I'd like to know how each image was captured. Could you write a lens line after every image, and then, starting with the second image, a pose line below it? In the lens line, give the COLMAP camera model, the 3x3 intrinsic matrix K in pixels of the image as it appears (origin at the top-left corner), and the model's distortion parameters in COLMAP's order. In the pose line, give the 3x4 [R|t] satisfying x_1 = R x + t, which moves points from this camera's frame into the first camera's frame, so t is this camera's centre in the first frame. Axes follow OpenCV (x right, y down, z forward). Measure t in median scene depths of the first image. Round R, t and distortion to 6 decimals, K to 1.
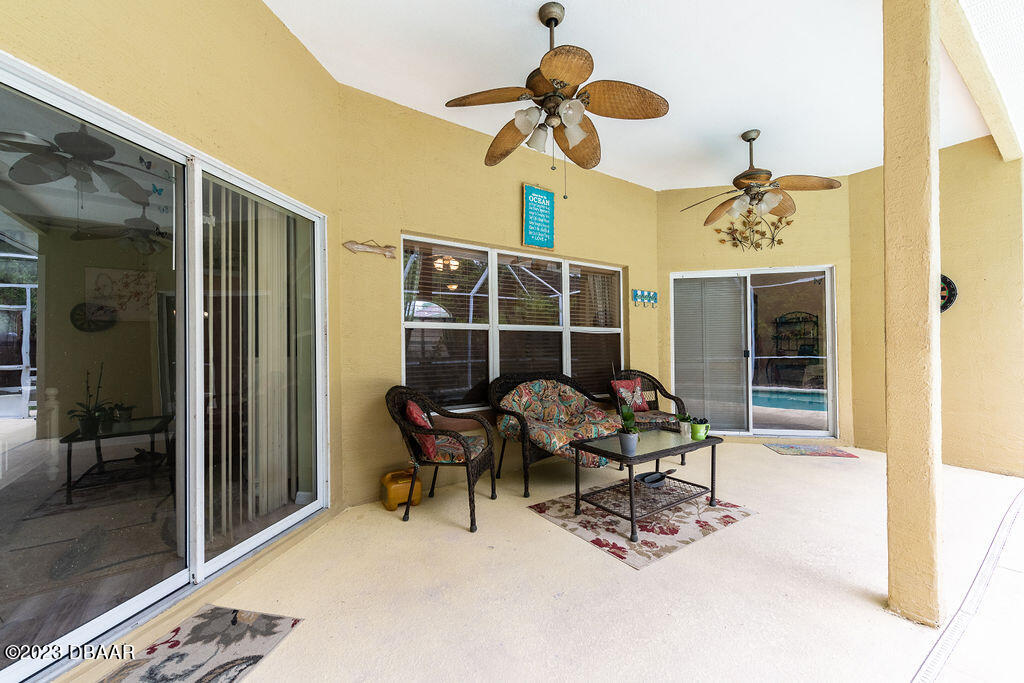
lens RADIAL K [[425.9, 0, 506.7], [0, 425.9, 342.7], [0, 0, 1]] dist [-0.000493, -0.006875]
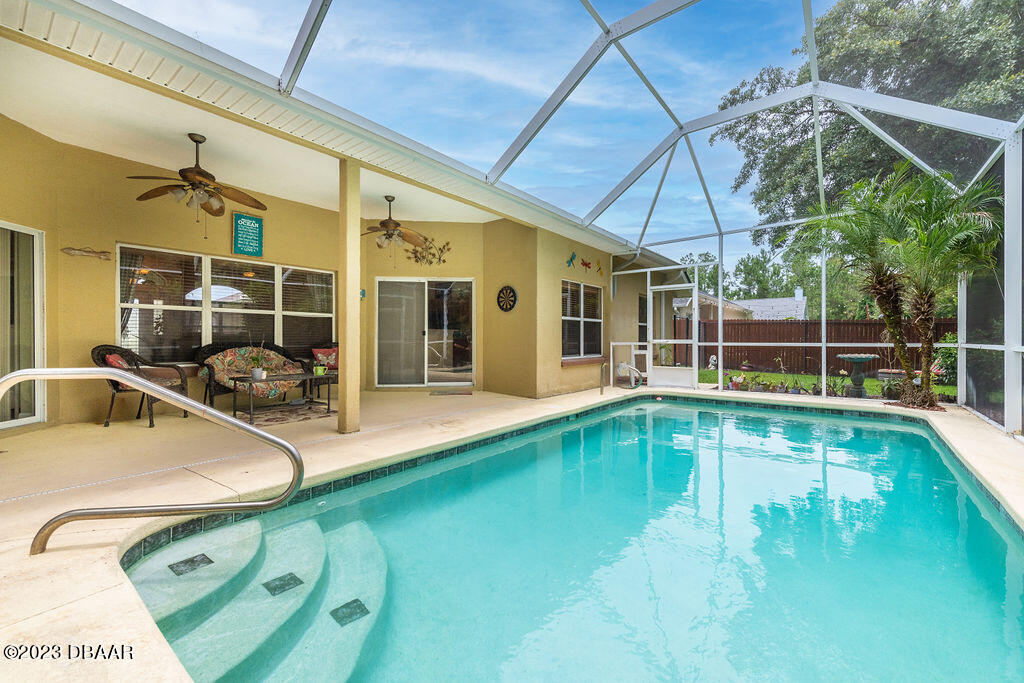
lens RADIAL K [[427.2, 0, 512.0], [0, 427.2, 341.5], [0, 0, 1]] dist [-0.000389, -0.000122]
pose [[0.945484, 0.007651, 0.325578, 0.380946], [-0.013430, 0.999790, 0.015505, 0.028271], [-0.325391, -0.019032, 0.945388, -0.567899]]
